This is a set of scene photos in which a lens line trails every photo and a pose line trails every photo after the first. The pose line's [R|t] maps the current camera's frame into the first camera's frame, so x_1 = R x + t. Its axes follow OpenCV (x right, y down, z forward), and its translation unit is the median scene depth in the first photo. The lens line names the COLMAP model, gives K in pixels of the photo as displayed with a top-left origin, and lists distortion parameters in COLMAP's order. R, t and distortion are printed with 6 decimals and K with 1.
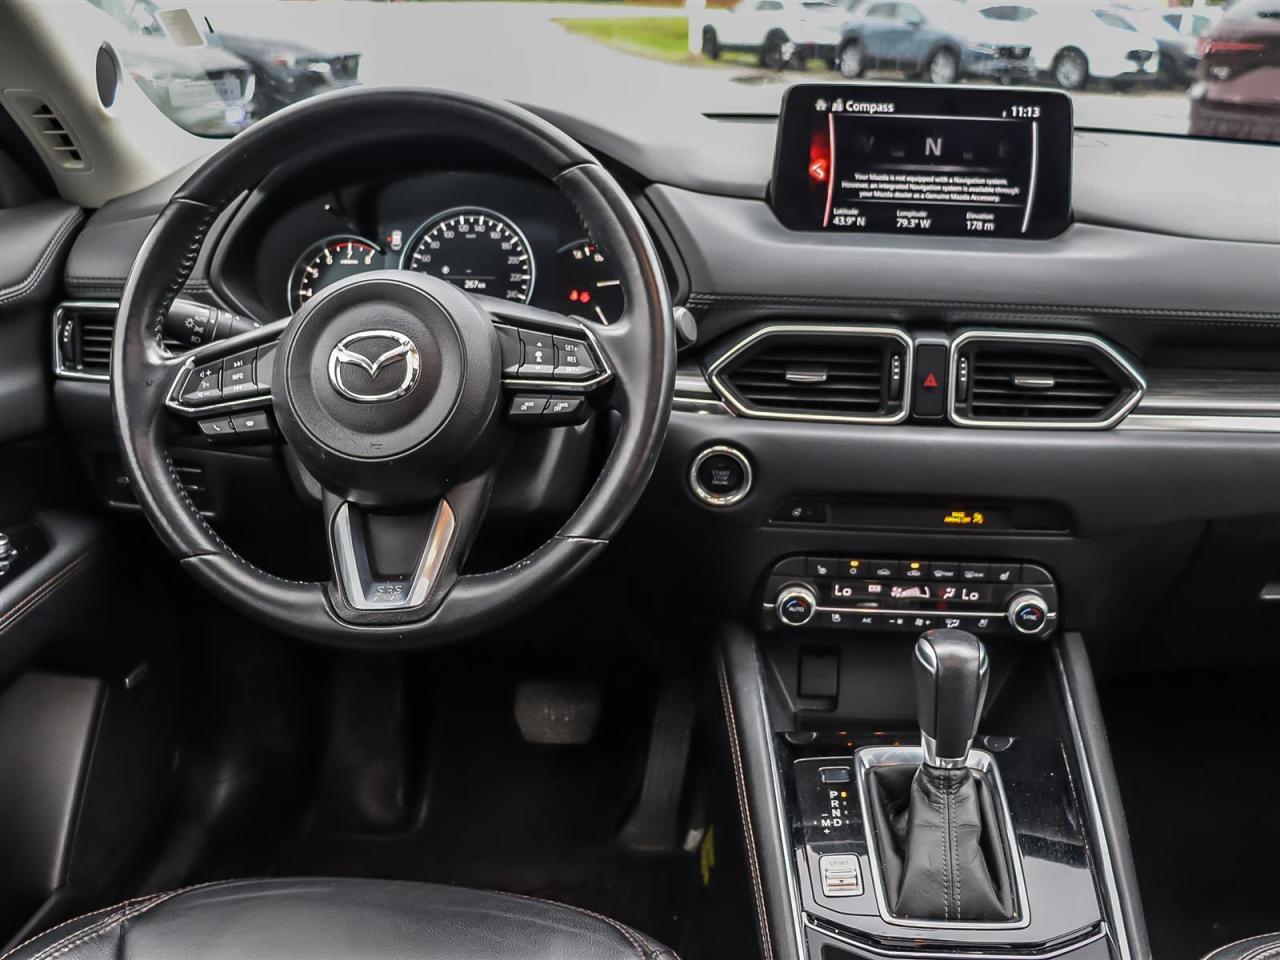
lens RADIAL K [[1203.9, 0, 637.5], [0, 1203.9, 477.2], [0, 0, 1]] dist [-0.129155, 0.000000]
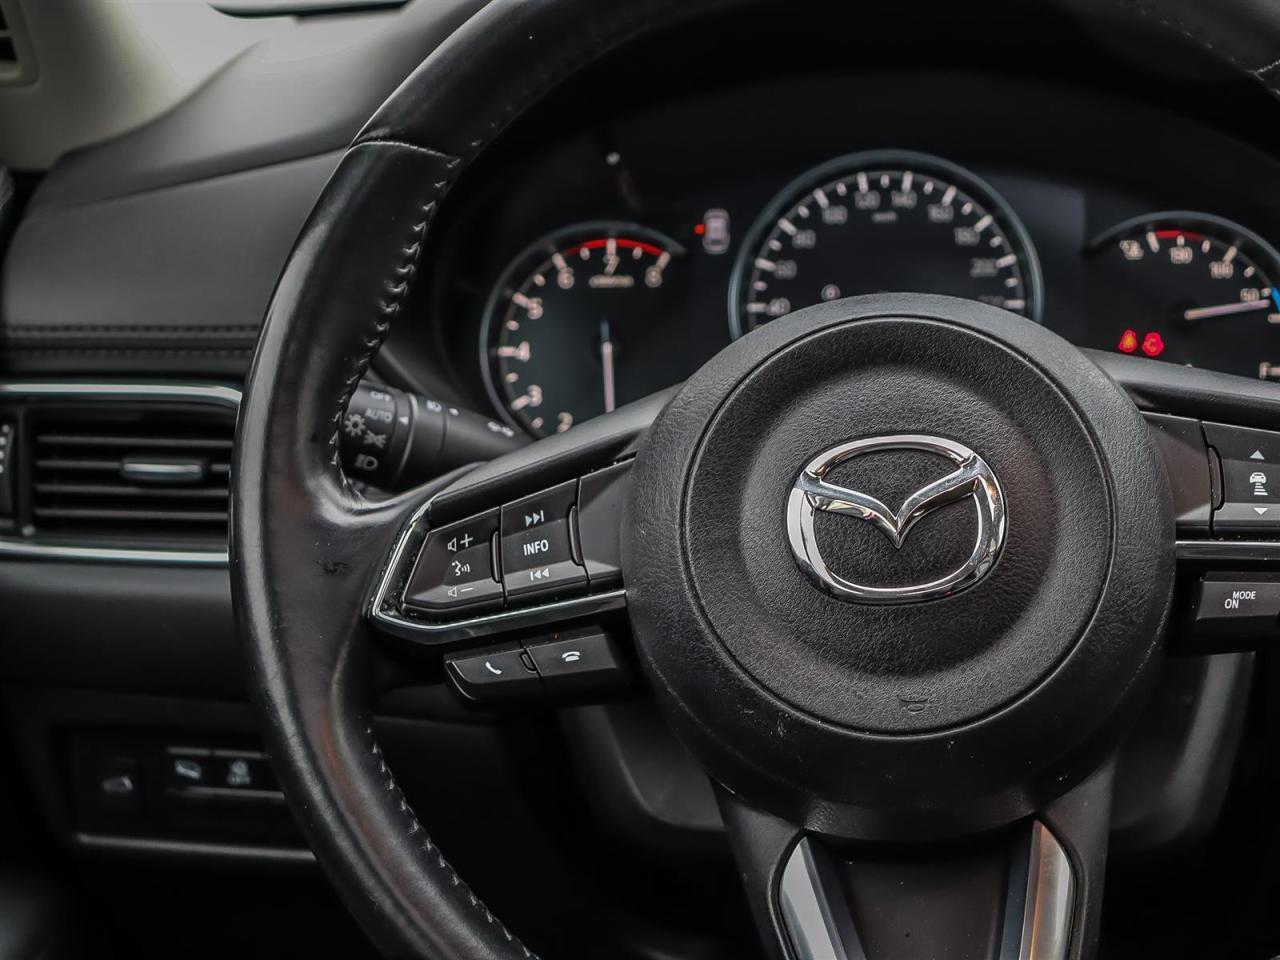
lens RADIAL K [[2409.5, 0, 639.0], [0, 2409.5, 498.8], [0, 0, 1]] dist [0.128247, 0.000000]
pose [[0.998802, -0.032541, -0.036556, -0.226851], [0.029311, 0.995893, -0.085666, -0.022566], [0.039193, 0.084492, 0.995653, 0.105875]]
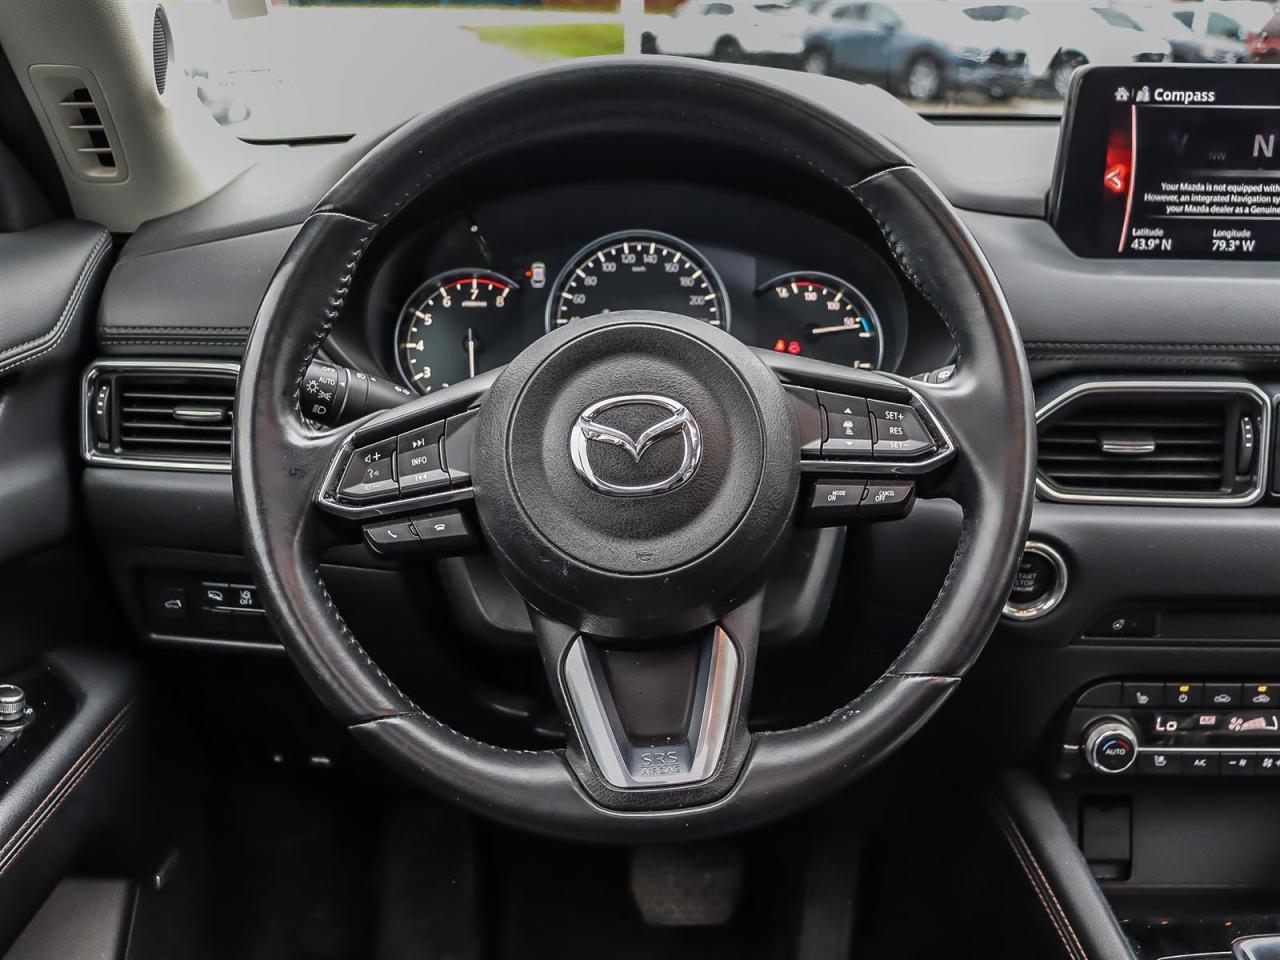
lens RADIAL K [[1414.9, 0, 642.5], [0, 1414.9, 497.0], [0, 0, 1]] dist [-0.083324, 0.000000]
pose [[0.998142, -0.022626, 0.056566, -0.214148], [0.025264, 0.998605, -0.046370, -0.017942], [-0.055438, 0.047713, 0.997321, 0.126955]]
